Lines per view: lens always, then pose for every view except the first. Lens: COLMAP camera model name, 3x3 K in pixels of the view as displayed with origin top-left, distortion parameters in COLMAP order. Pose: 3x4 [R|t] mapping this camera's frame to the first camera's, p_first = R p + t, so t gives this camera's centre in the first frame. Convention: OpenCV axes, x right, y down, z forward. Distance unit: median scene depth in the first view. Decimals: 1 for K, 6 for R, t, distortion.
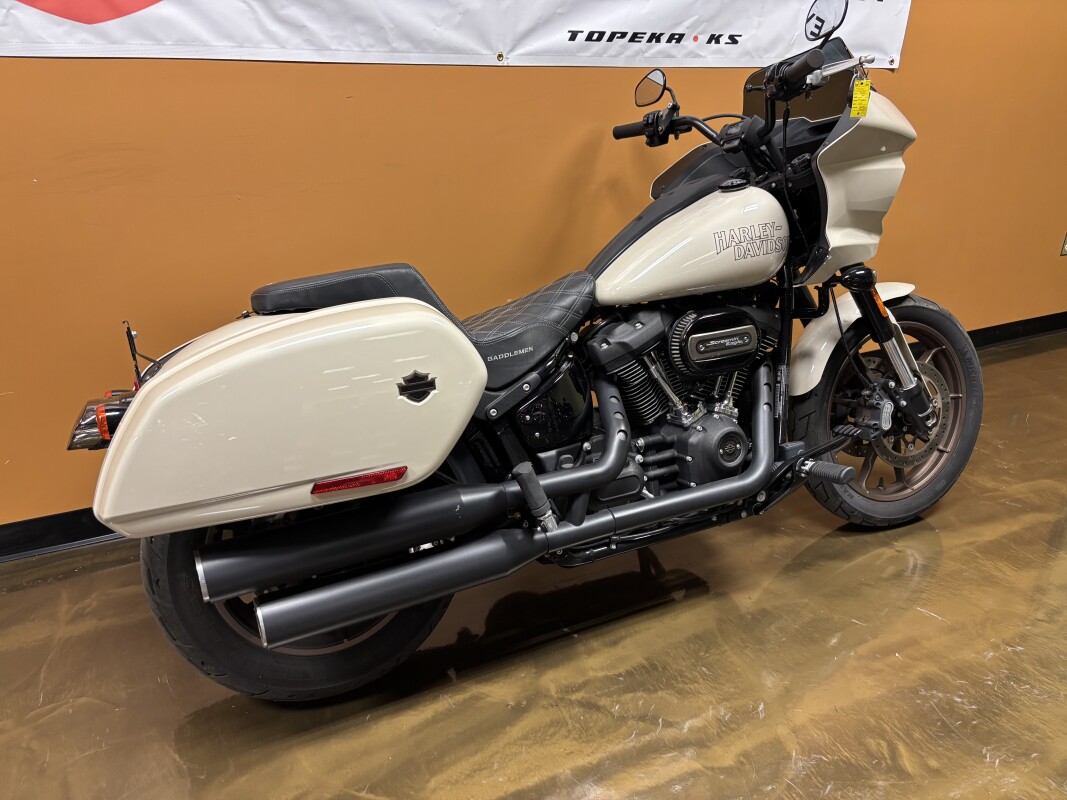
lens RADIAL K [[805.2, 0, 533.5], [0, 805.2, 400.0], [0, 0, 1]] dist [0.089155, -0.090384]
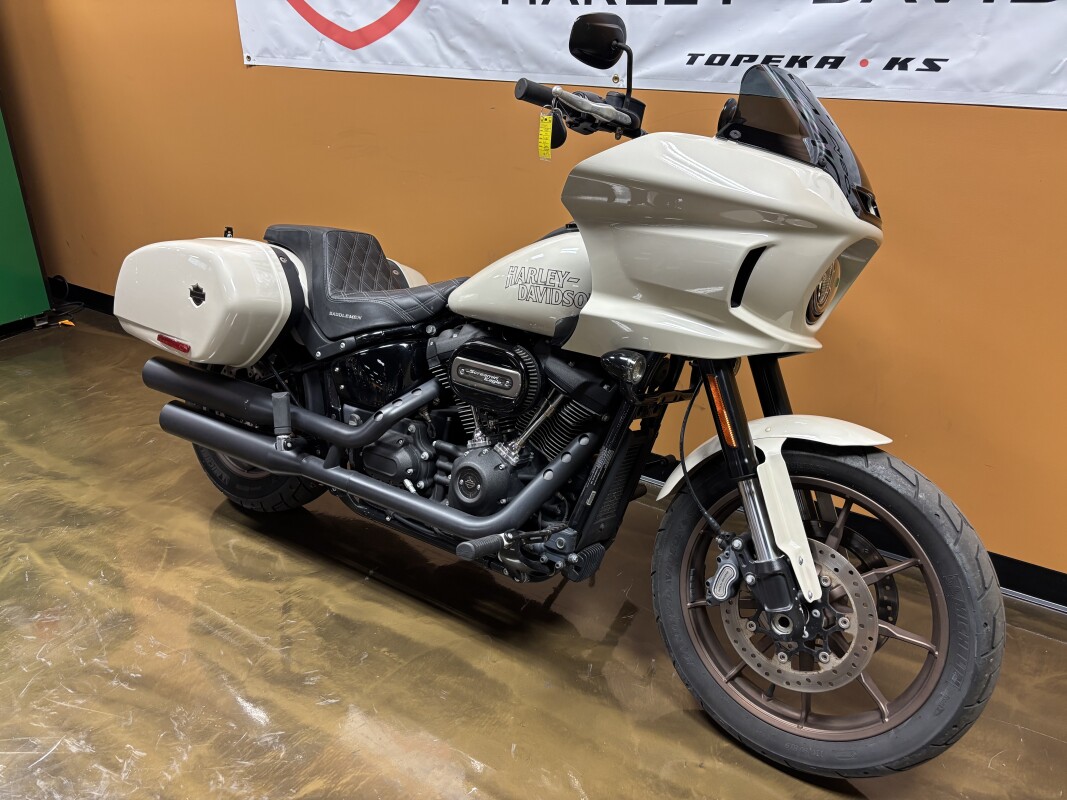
lens RADIAL K [[805.2, 0, 533.5], [0, 805.2, 400.0], [0, 0, 1]] dist [0.089155, -0.090384]
pose [[0.500353, 0.342320, -0.795276, 0.848715], [-0.354652, 0.918962, 0.172428, -0.189366], [0.789853, 0.195771, 0.581210, 0.400720]]
